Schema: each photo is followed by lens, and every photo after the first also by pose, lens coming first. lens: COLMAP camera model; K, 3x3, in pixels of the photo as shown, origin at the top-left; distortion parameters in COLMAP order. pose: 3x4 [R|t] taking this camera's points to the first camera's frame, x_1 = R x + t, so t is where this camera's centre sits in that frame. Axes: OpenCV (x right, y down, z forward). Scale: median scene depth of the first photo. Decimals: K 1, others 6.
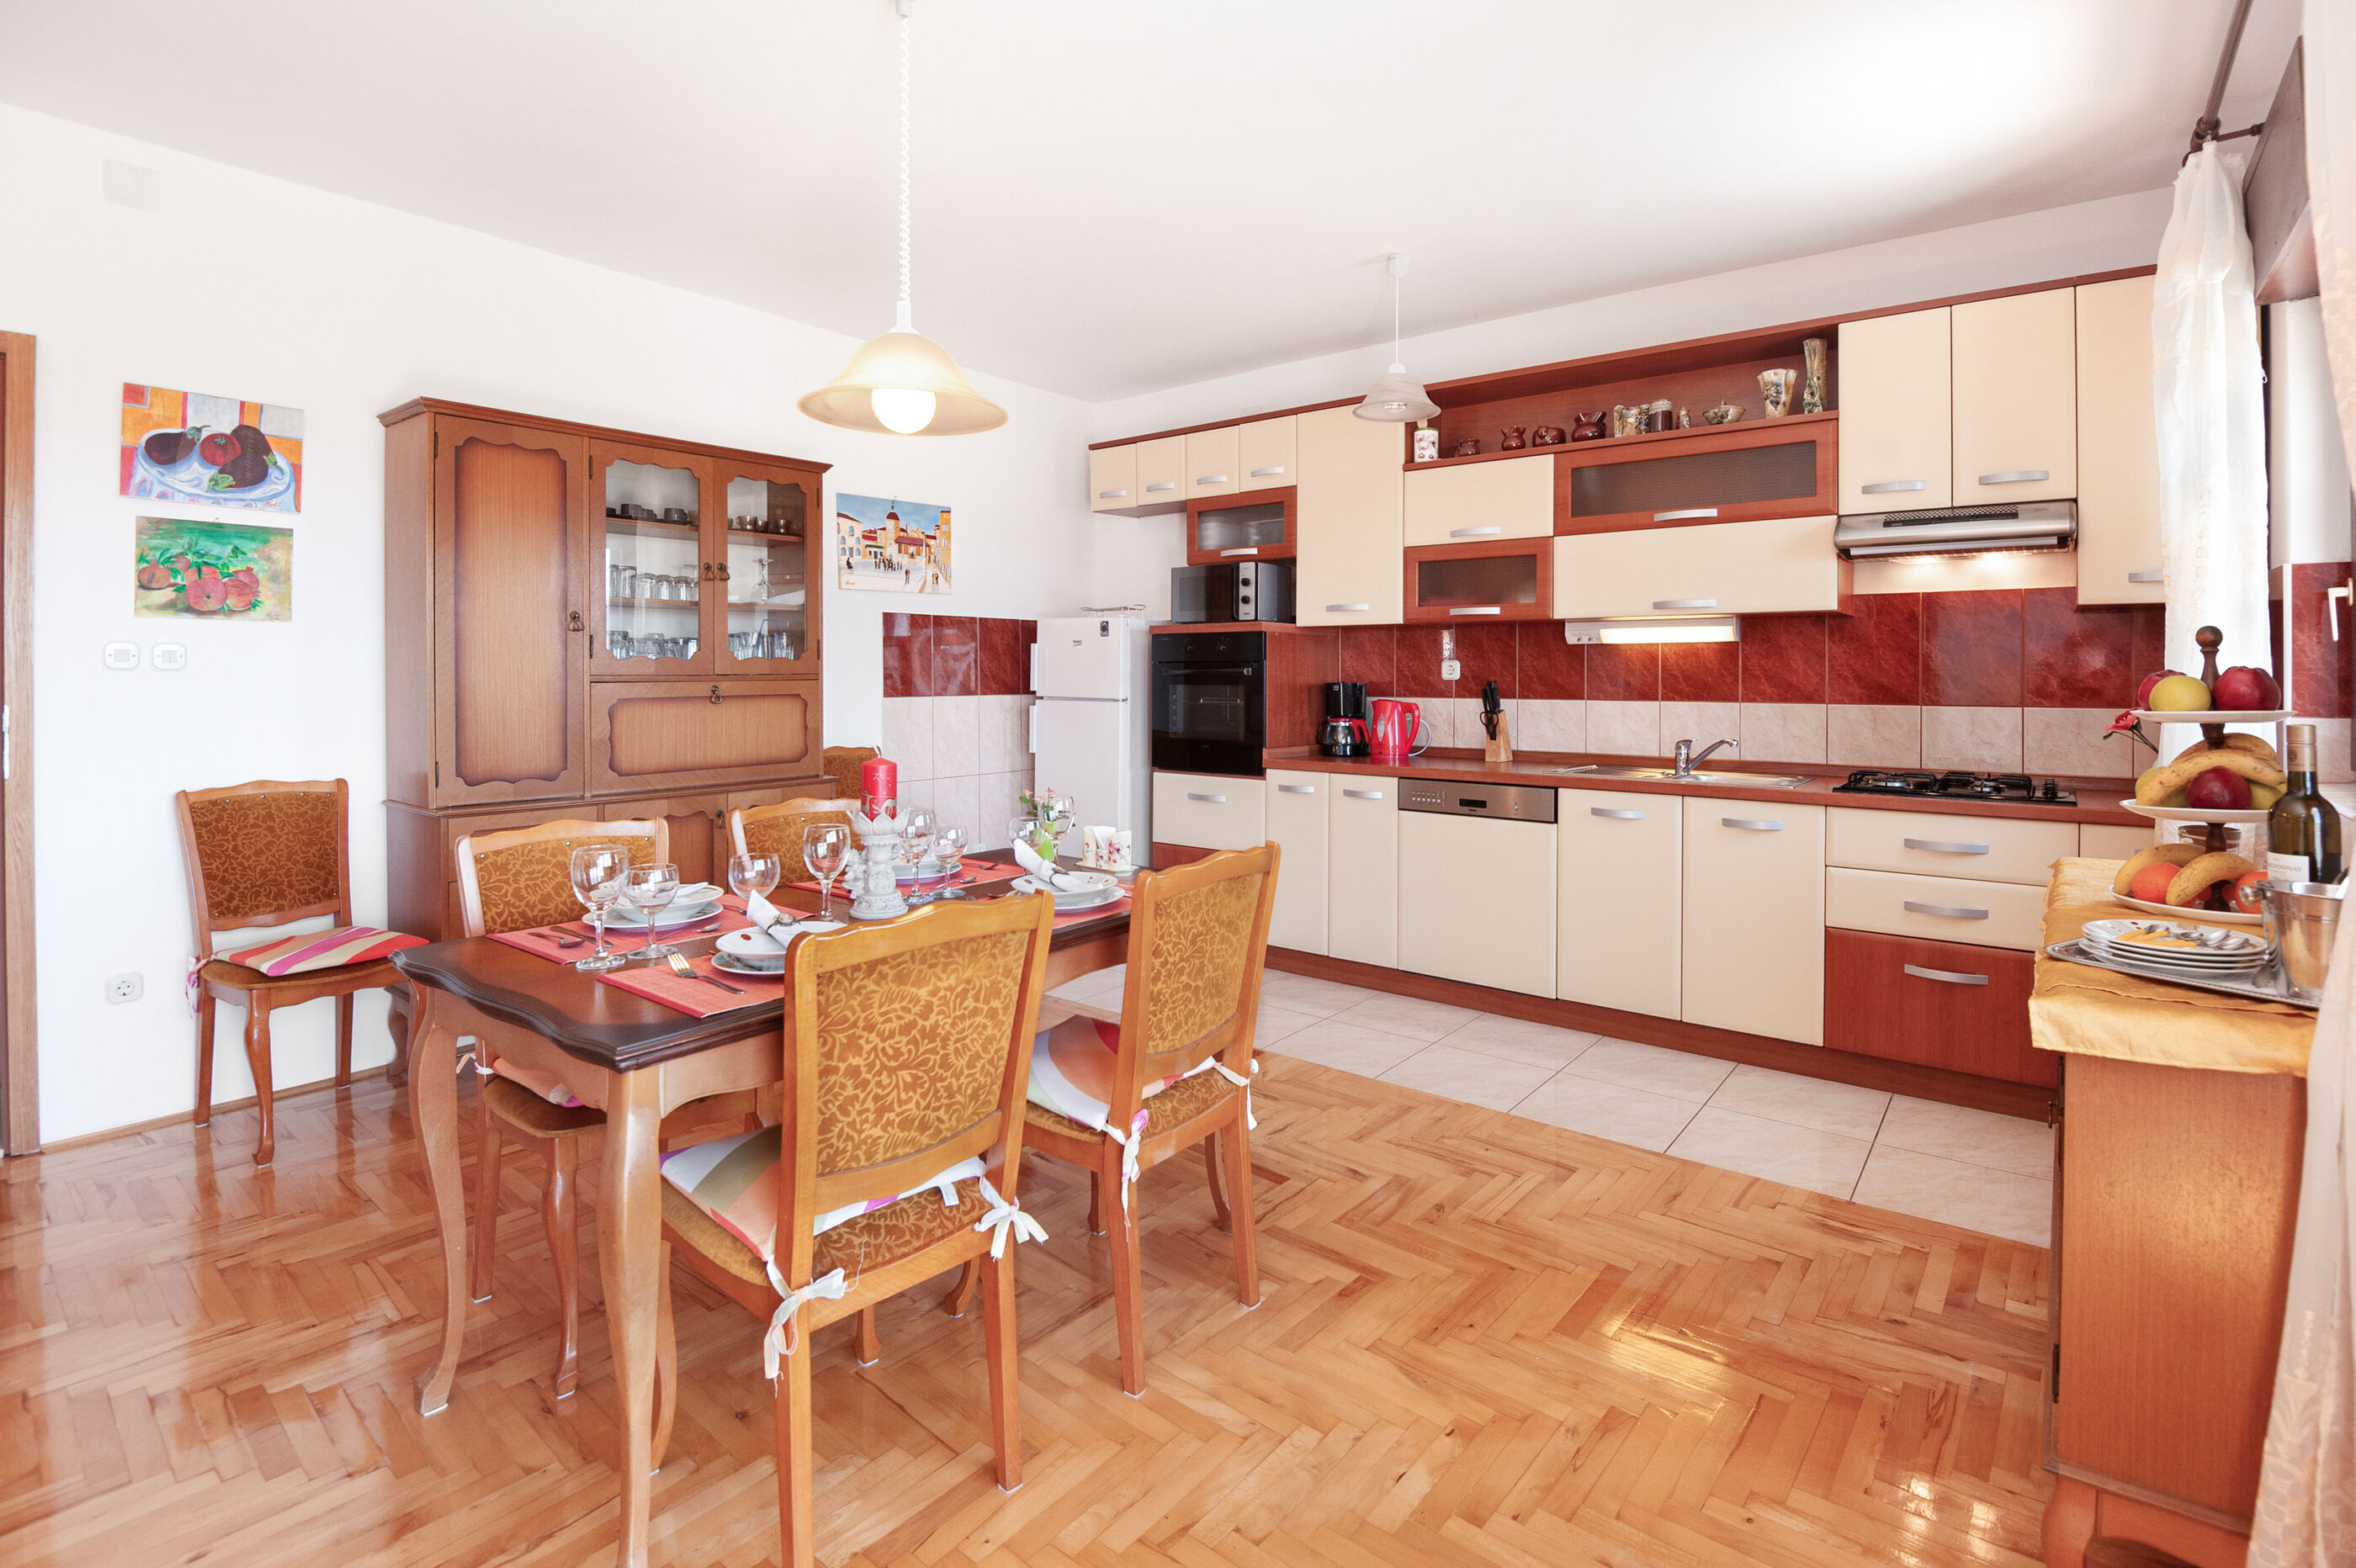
lens RADIAL K [[1138.3, 0, 1125.1], [0, 1138.3, 691.2], [0, 0, 1]] dist [-0.016932, -0.008665]
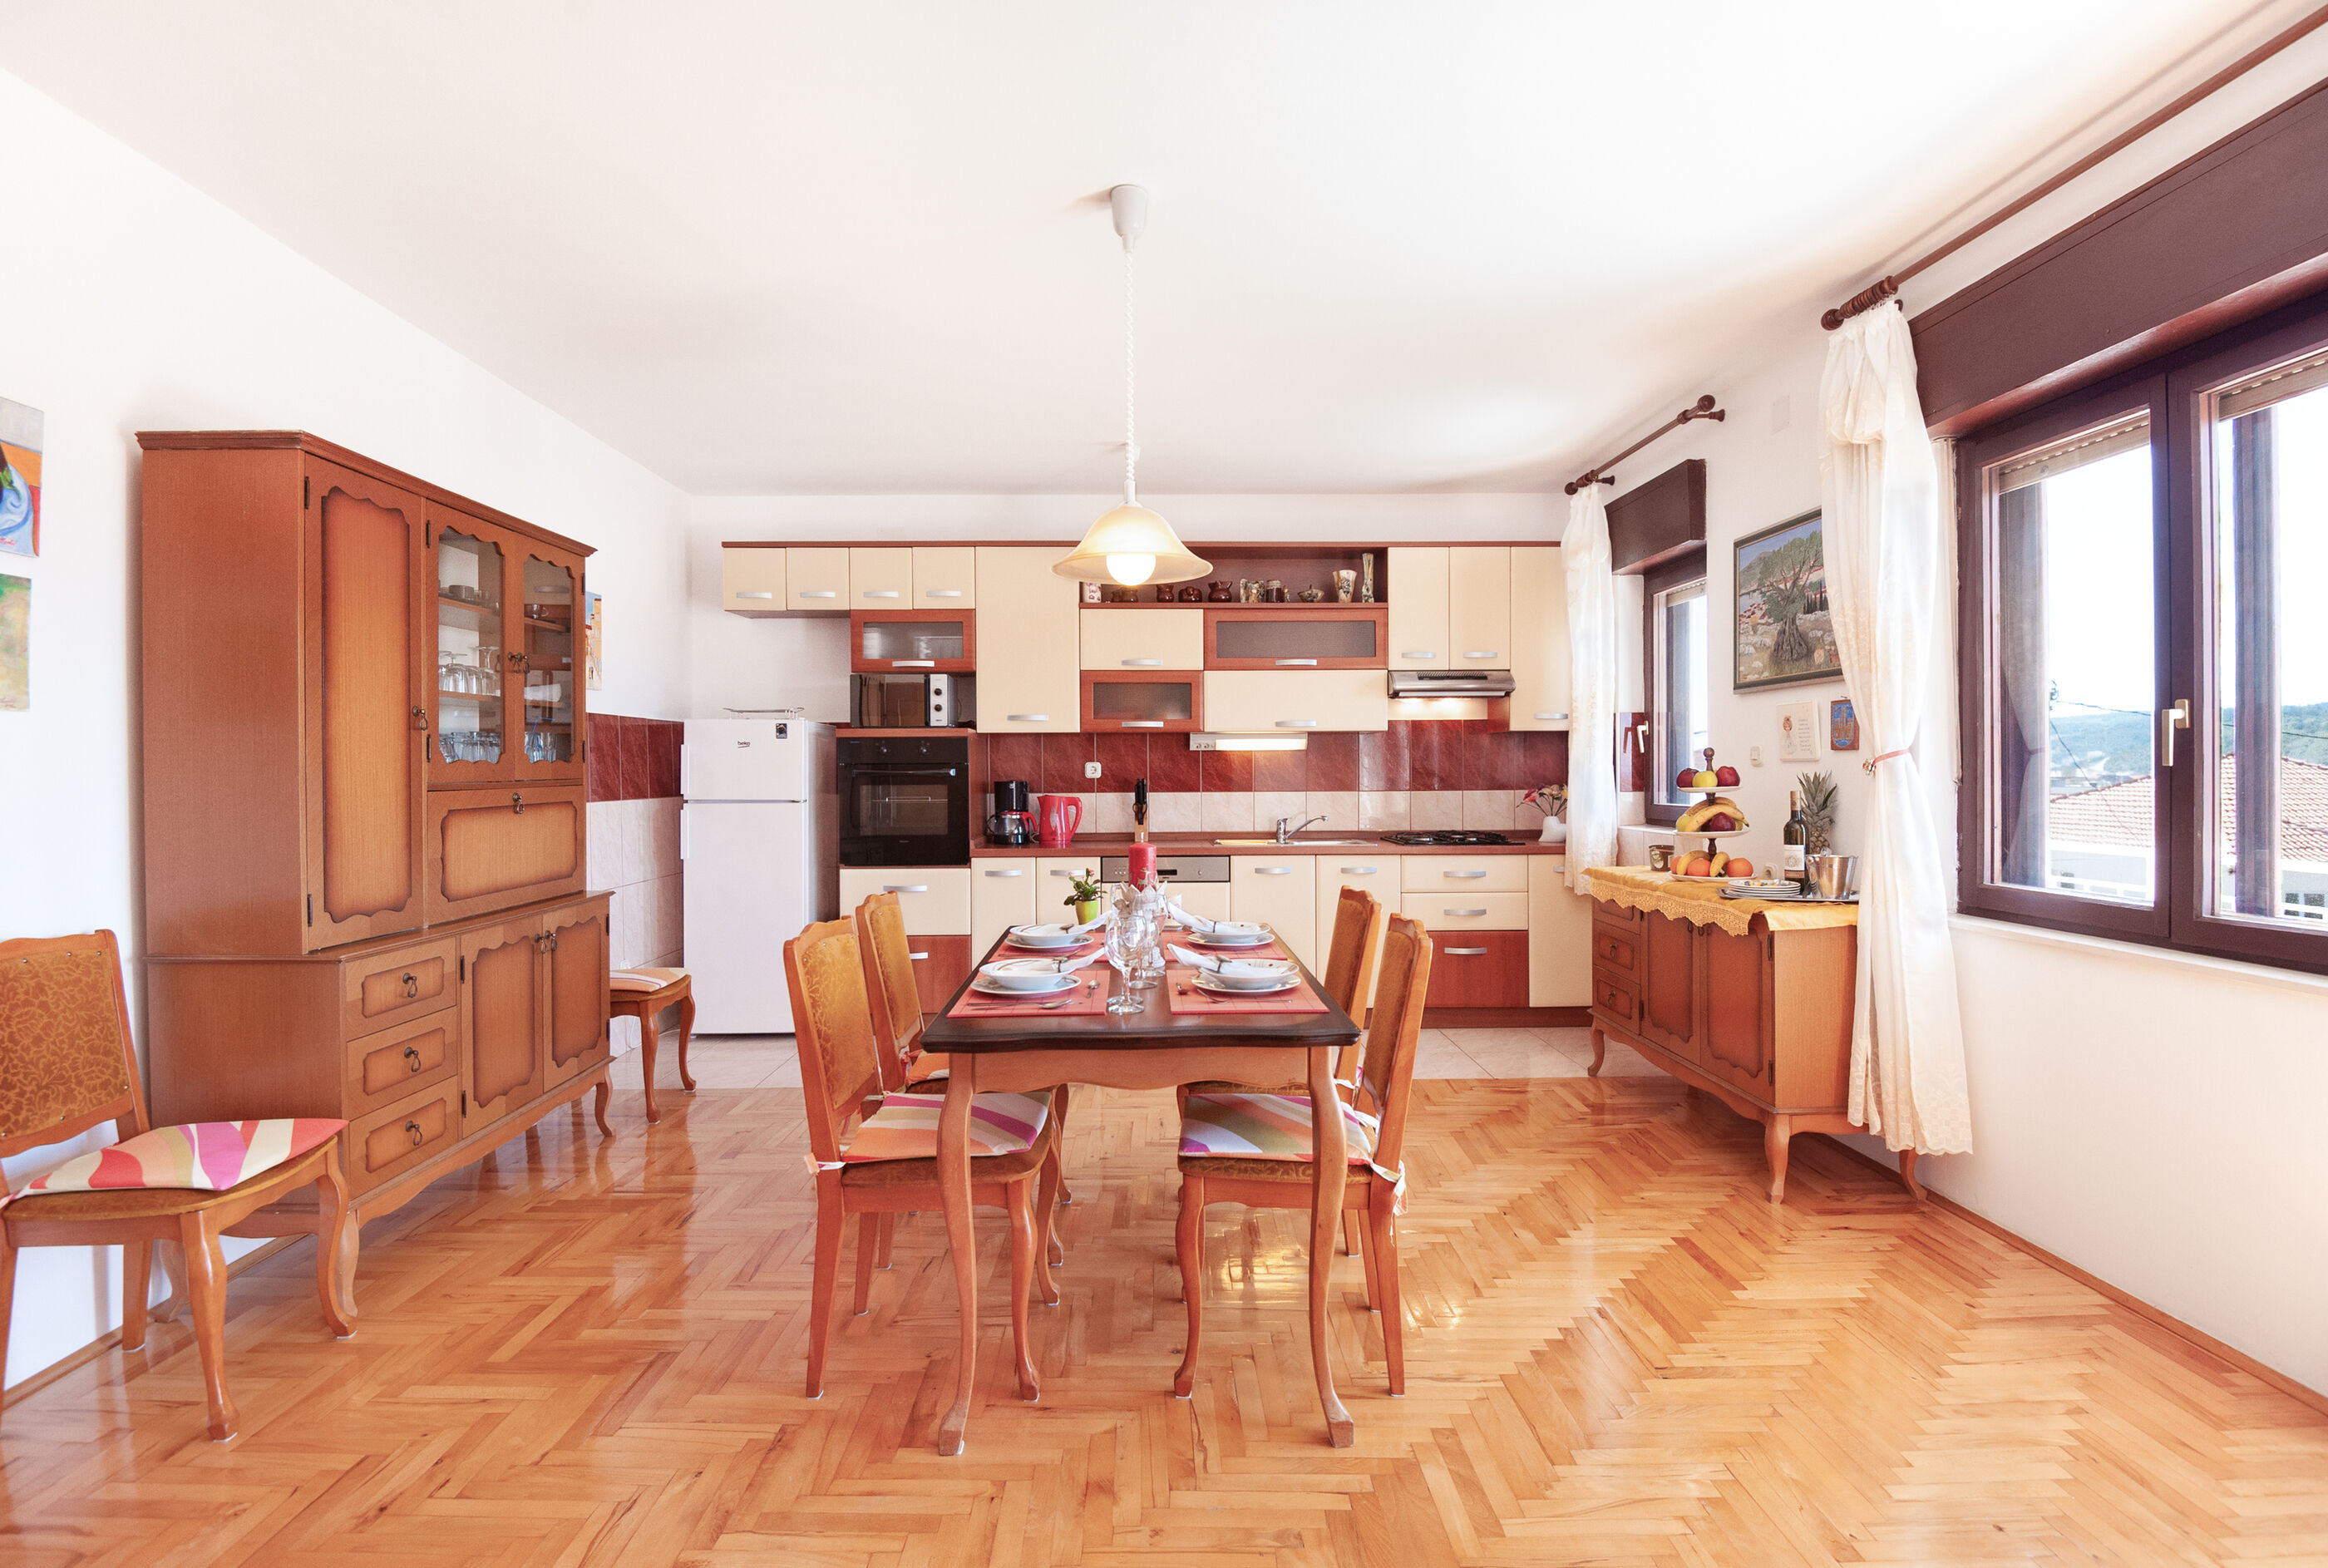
lens RADIAL K [[1124.9, 0, 1180.6], [0, 1124.9, 788.3], [0, 0, 1]] dist [-0.016932, -0.008665]
pose [[0.753589, -0.015975, 0.657151, -0.536620], [0.016754, 0.999847, 0.005092, -0.004135], [-0.657132, 0.007173, 0.753742, 0.013805]]
